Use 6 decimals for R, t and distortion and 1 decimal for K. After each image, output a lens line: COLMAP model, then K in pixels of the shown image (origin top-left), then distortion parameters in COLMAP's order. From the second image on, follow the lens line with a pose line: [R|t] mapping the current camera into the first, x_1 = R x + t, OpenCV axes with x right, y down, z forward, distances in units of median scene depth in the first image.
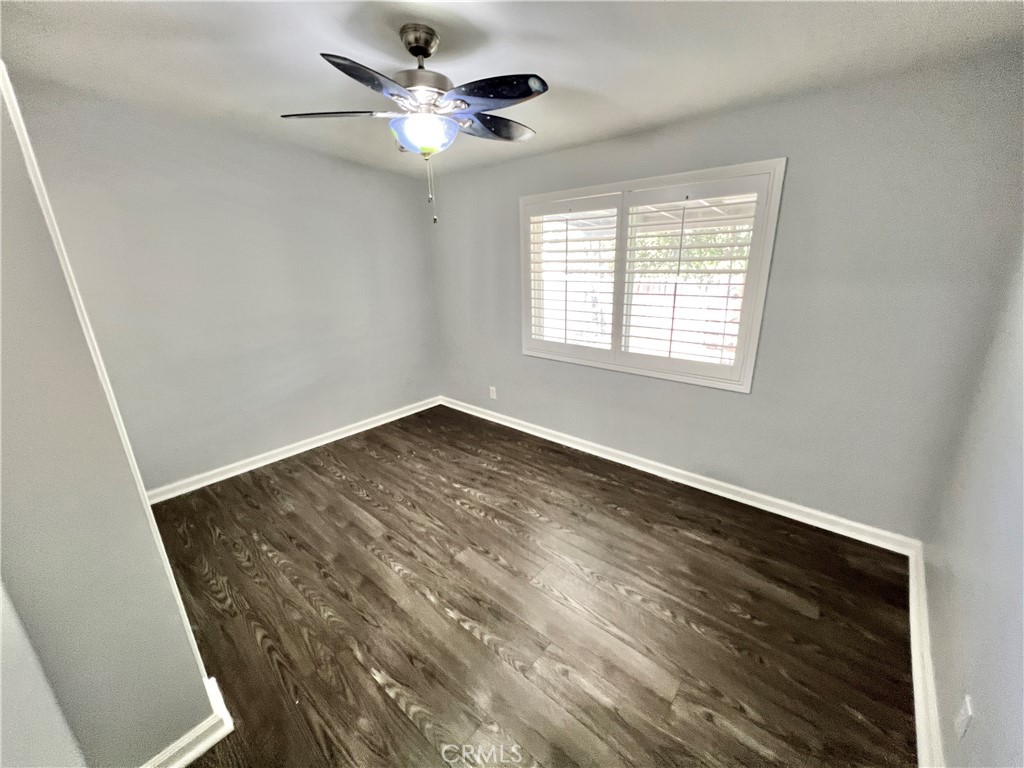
lens RADIAL K [[406.9, 0, 508.7], [0, 406.9, 384.6], [0, 0, 1]] dist [0.001091, 0.000013]
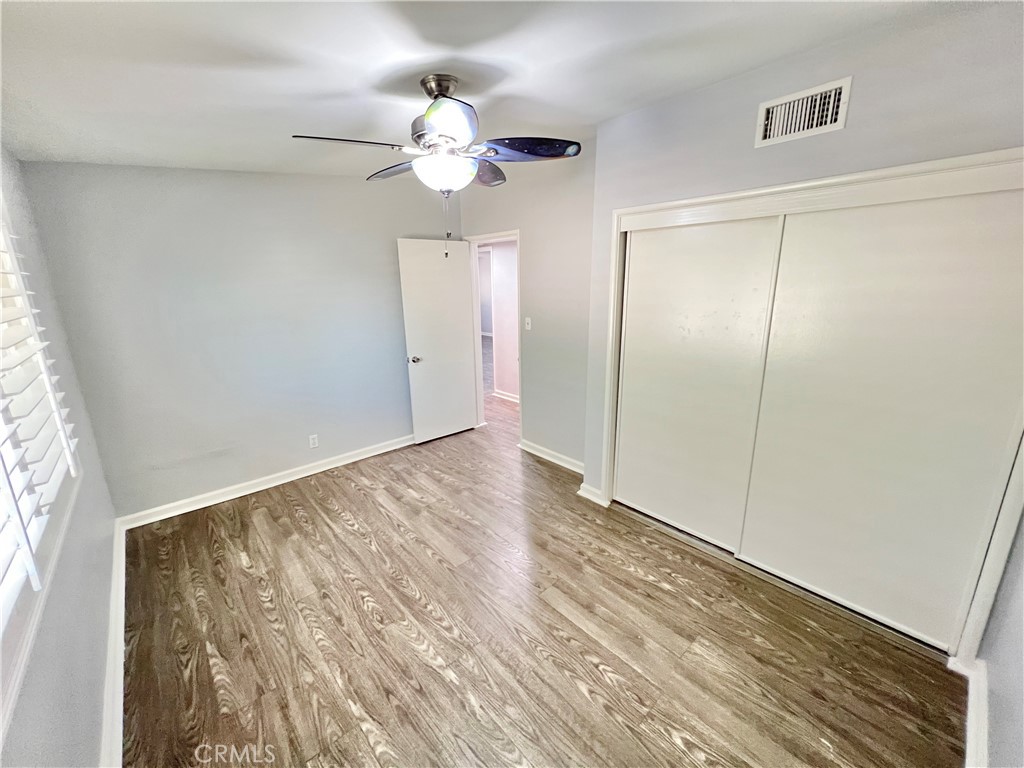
lens RADIAL K [[411.2, 0, 510.0], [0, 411.2, 378.1], [0, 0, 1]] dist [0.000344, 0.000052]
pose [[-0.992413, 0.012711, 0.122289, -0.332731], [0.073664, 0.857822, 0.508641, -0.478538], [-0.098436, 0.513790, -0.852250, 1.470409]]
